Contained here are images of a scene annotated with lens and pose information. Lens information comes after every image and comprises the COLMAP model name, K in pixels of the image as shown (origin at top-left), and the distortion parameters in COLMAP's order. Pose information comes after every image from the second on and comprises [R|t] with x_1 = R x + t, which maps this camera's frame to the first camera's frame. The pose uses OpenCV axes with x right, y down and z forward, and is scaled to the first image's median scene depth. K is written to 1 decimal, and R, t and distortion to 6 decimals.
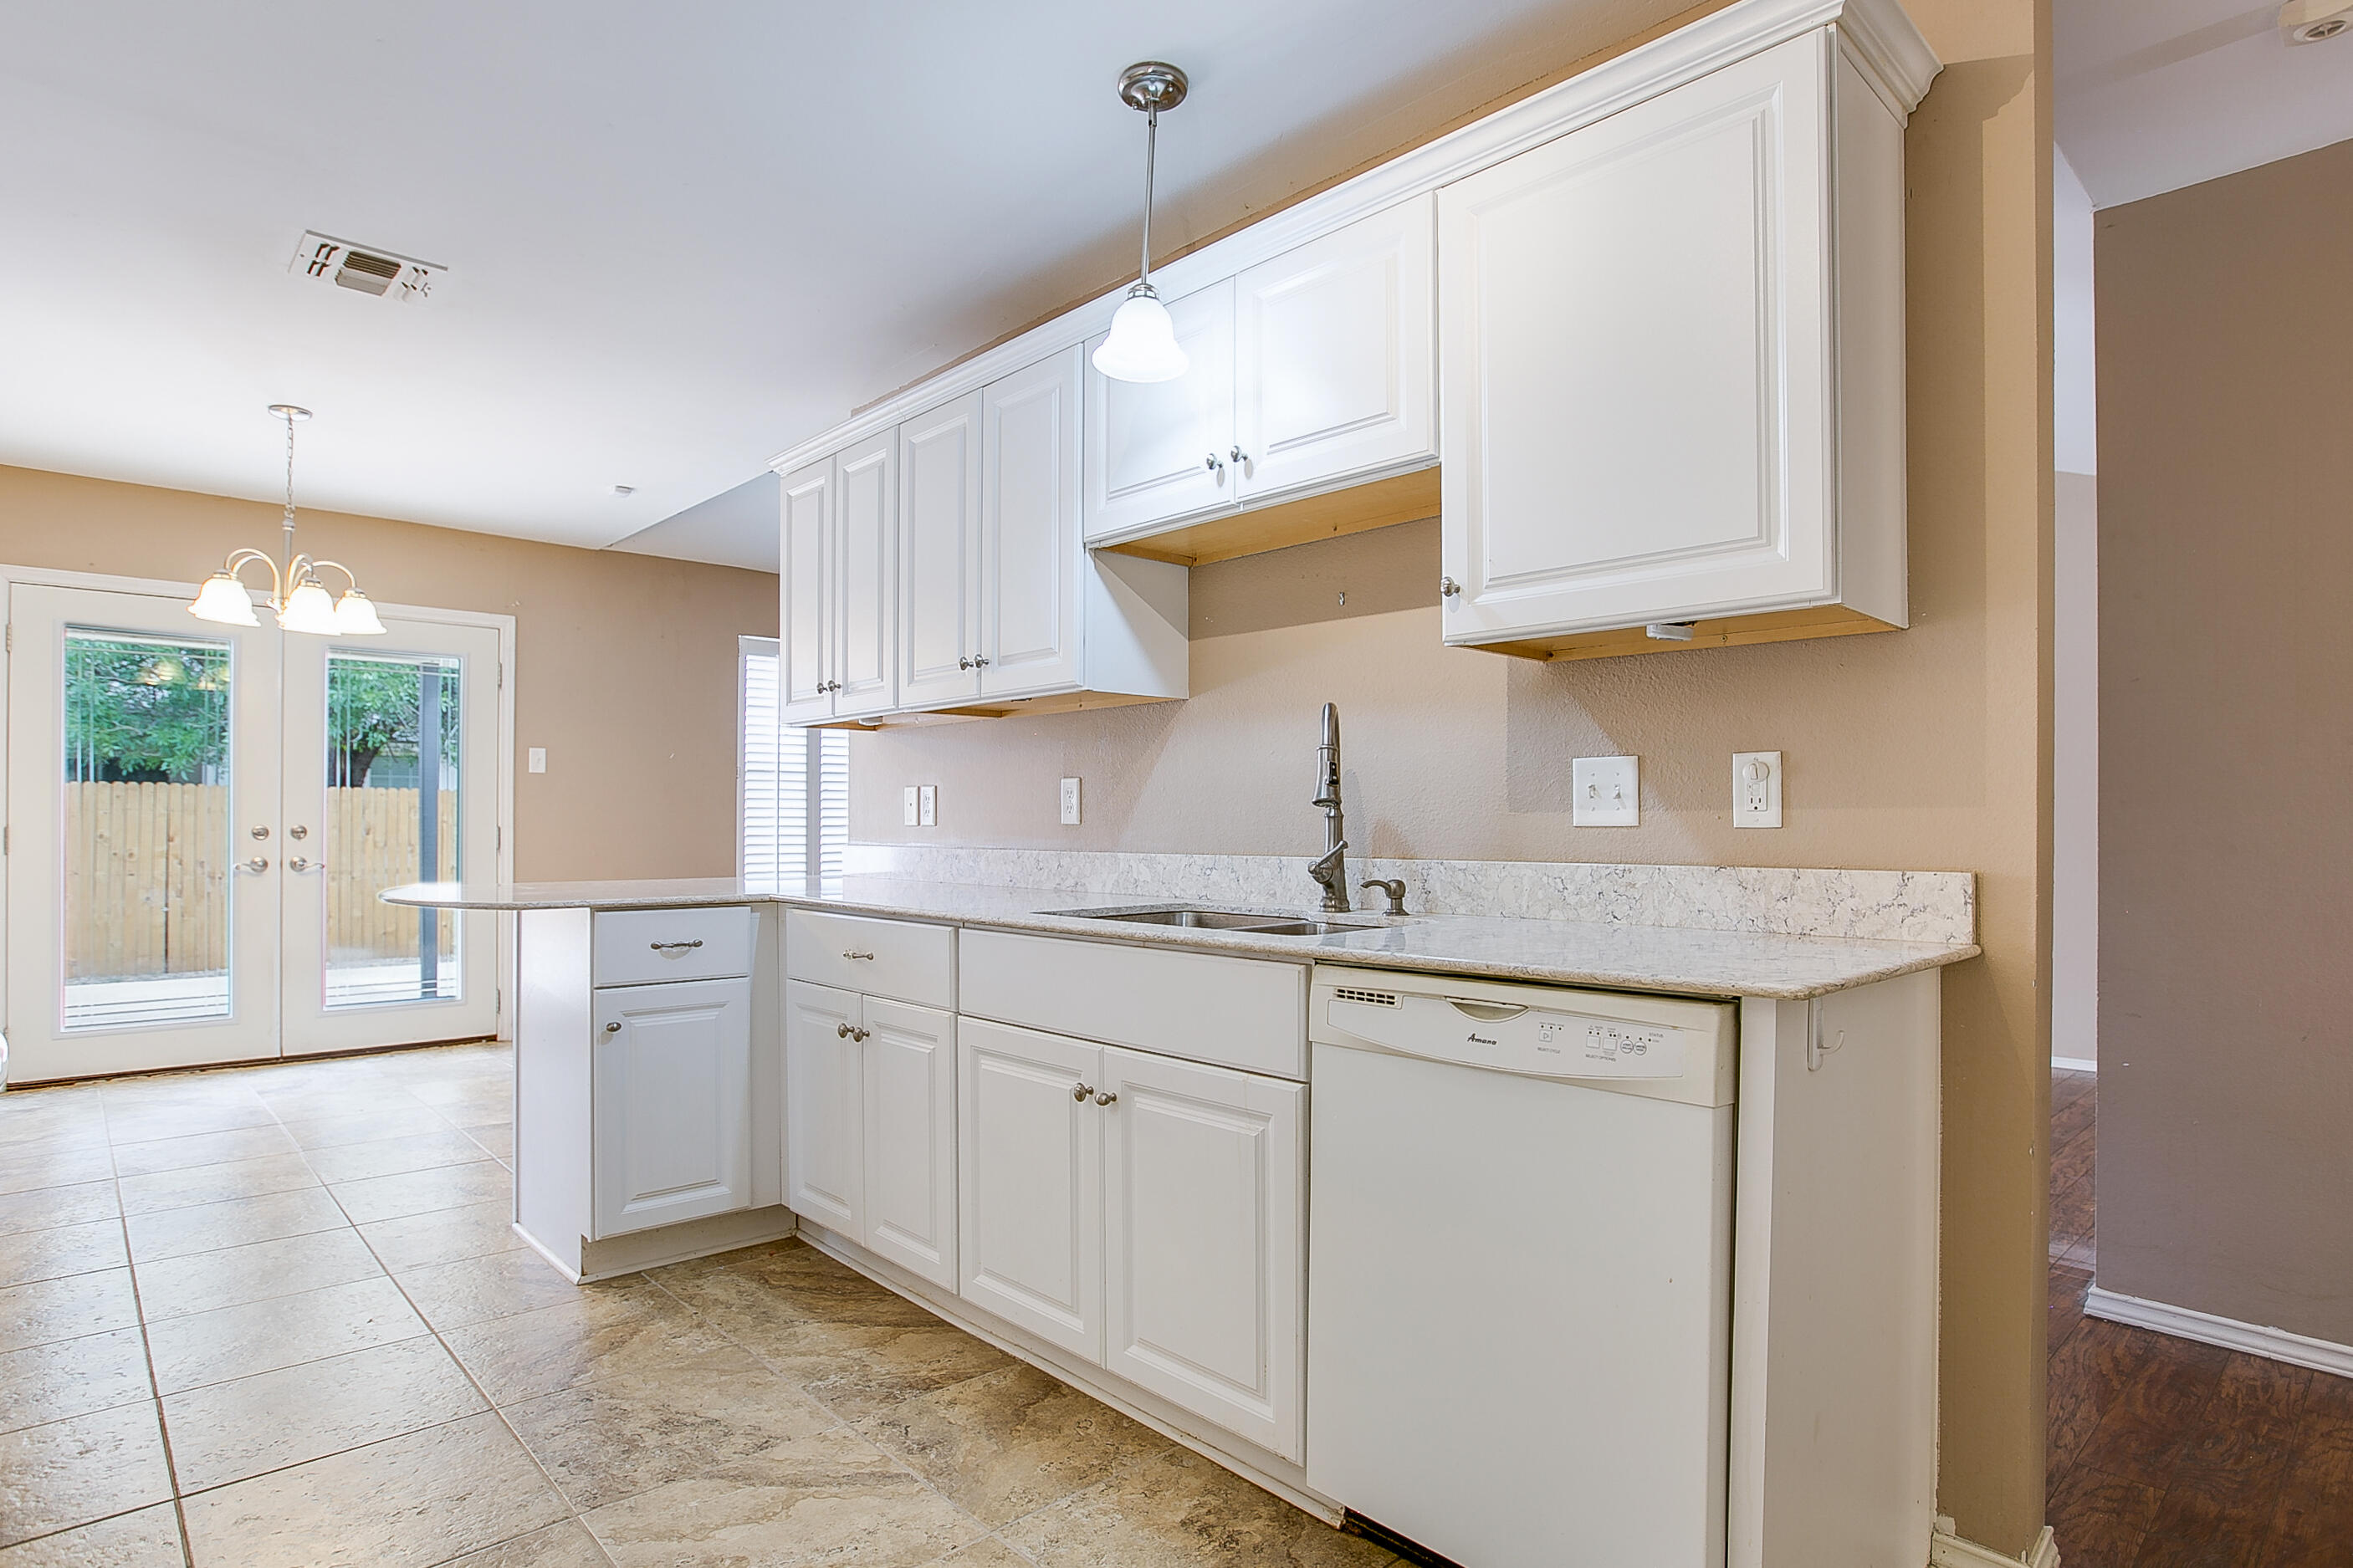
lens RADIAL K [[1235.8, 0, 1176.6], [0, 1235.8, 811.5], [0, 0, 1]] dist [-0.060641, 0.031238]
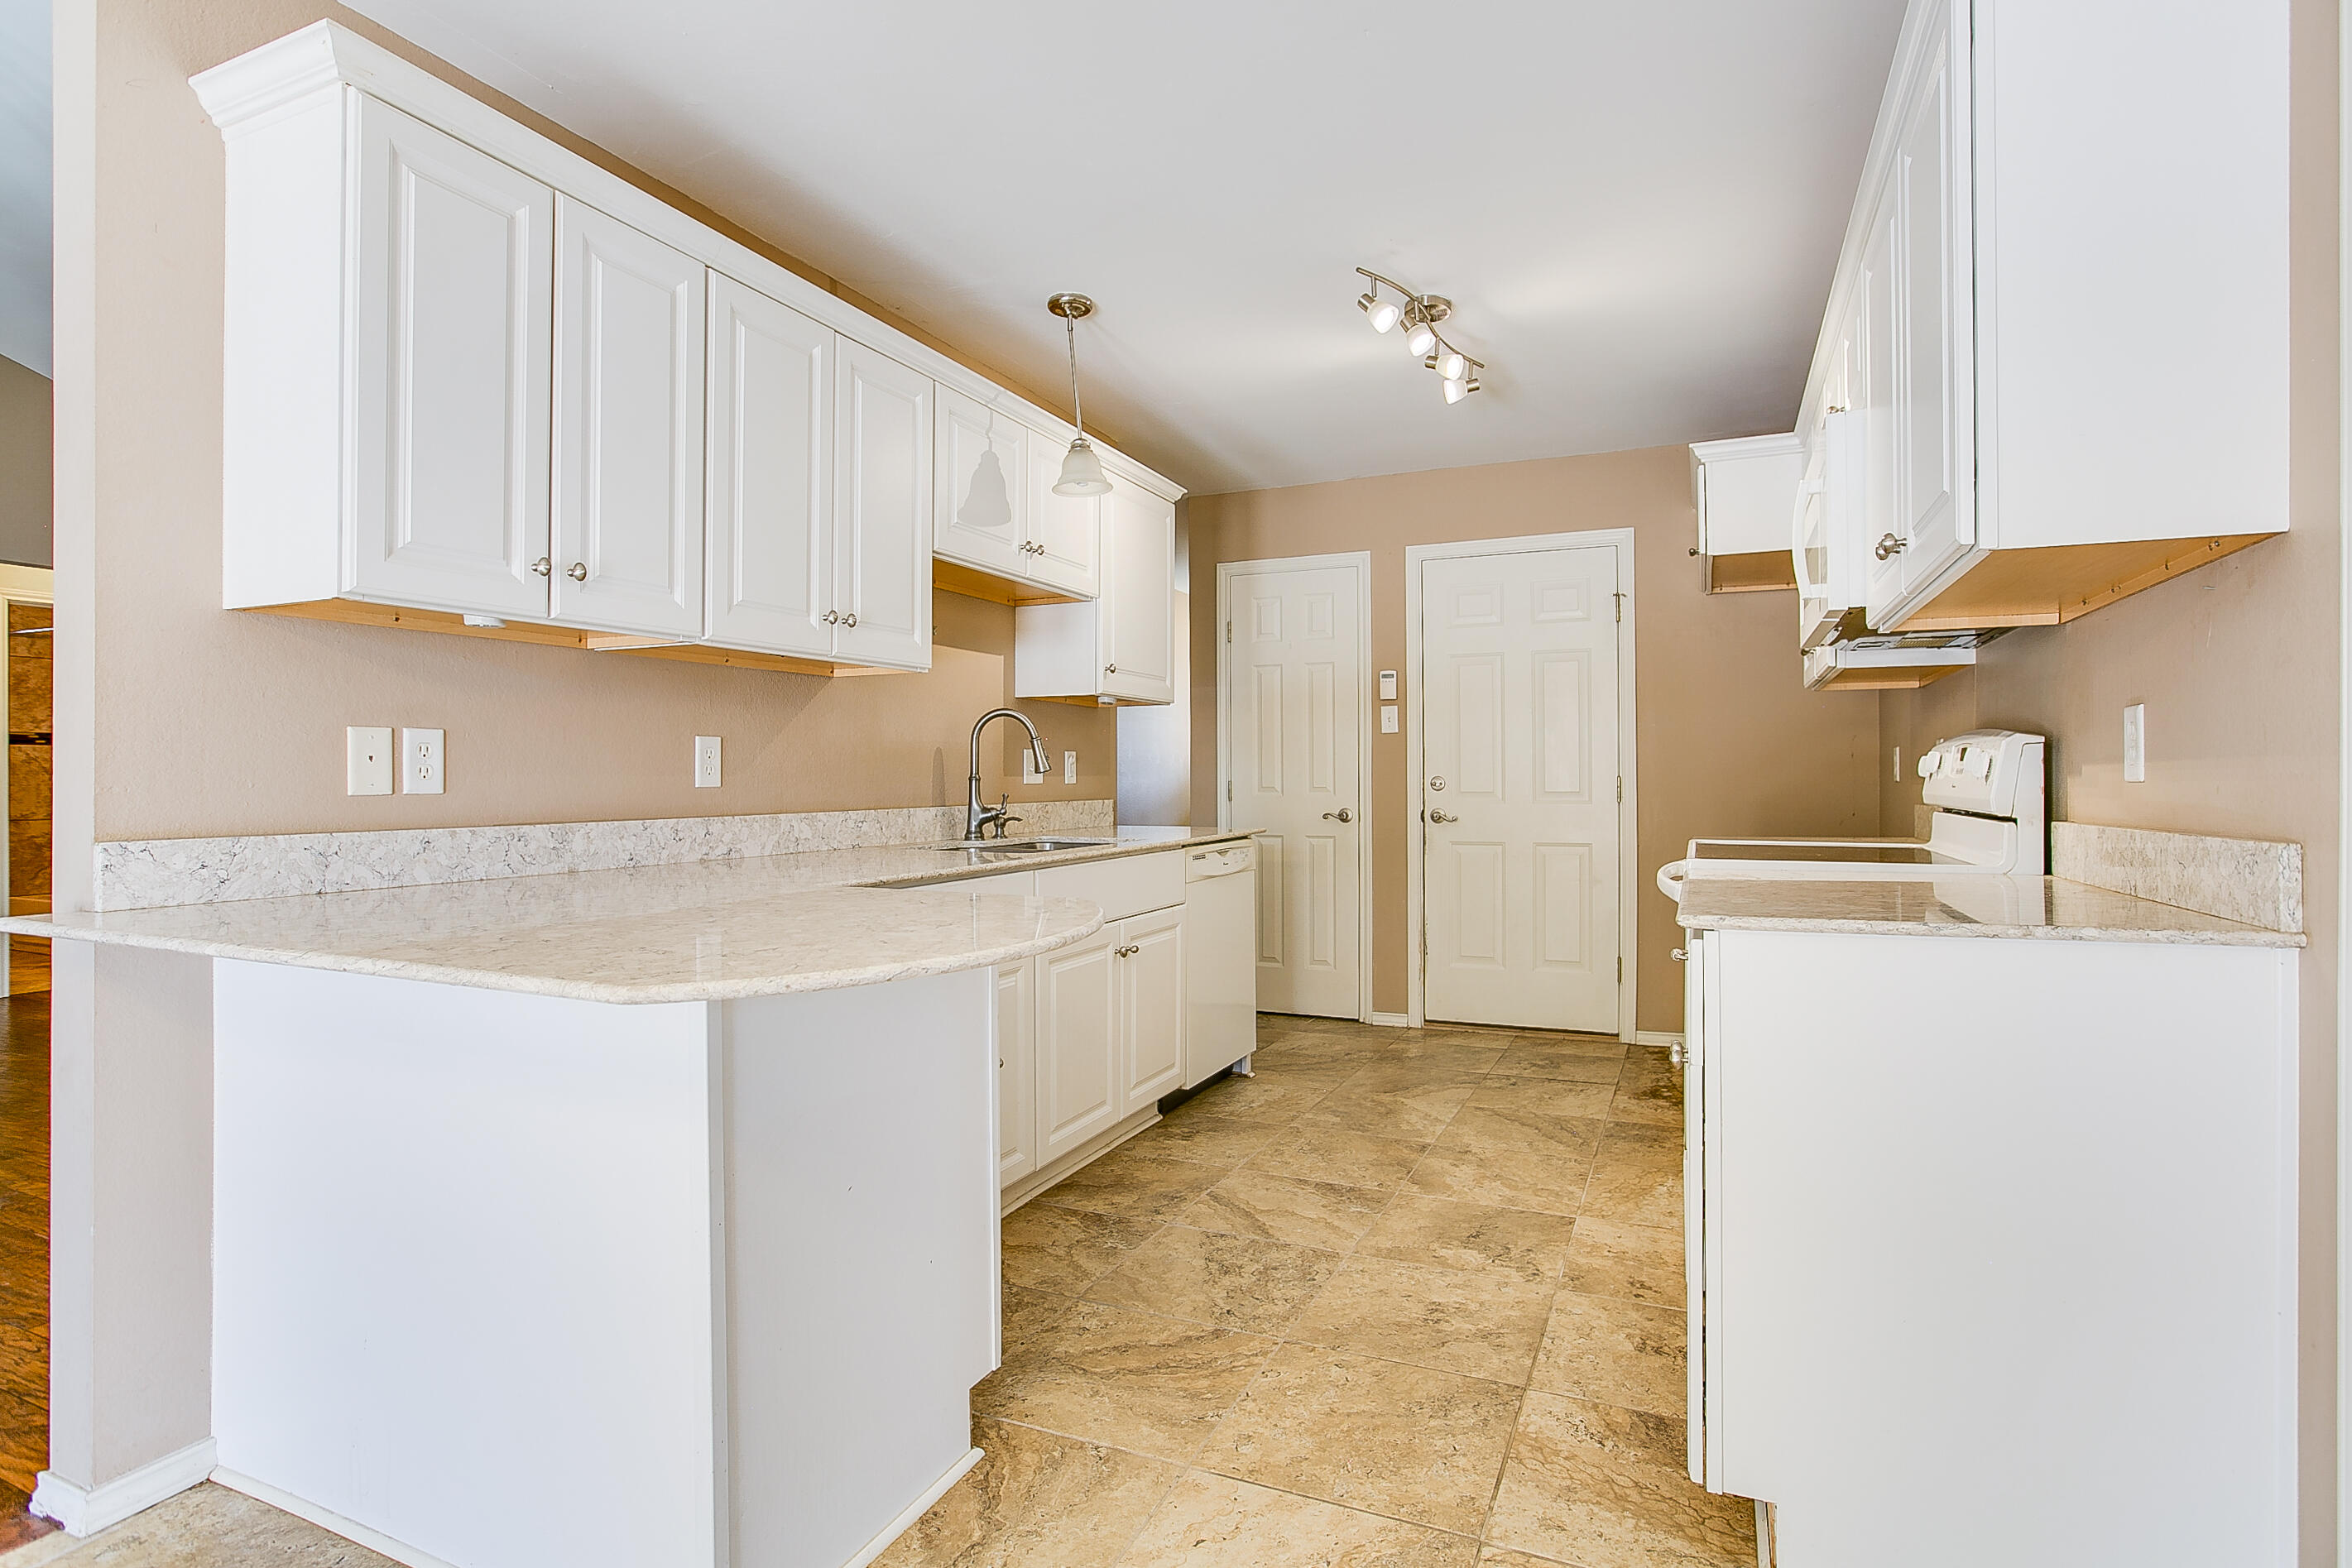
lens RADIAL K [[1170.1, 0, 1176.0], [0, 1170.1, 784.0], [0, 0, 1]] dist [-0.058269, 0.024901]
pose [[-0.377500, -0.010089, 0.925955, -1.485061], [-0.011464, 0.999915, 0.006221, -0.001445], [-0.925939, -0.008267, -0.377584, 1.490972]]
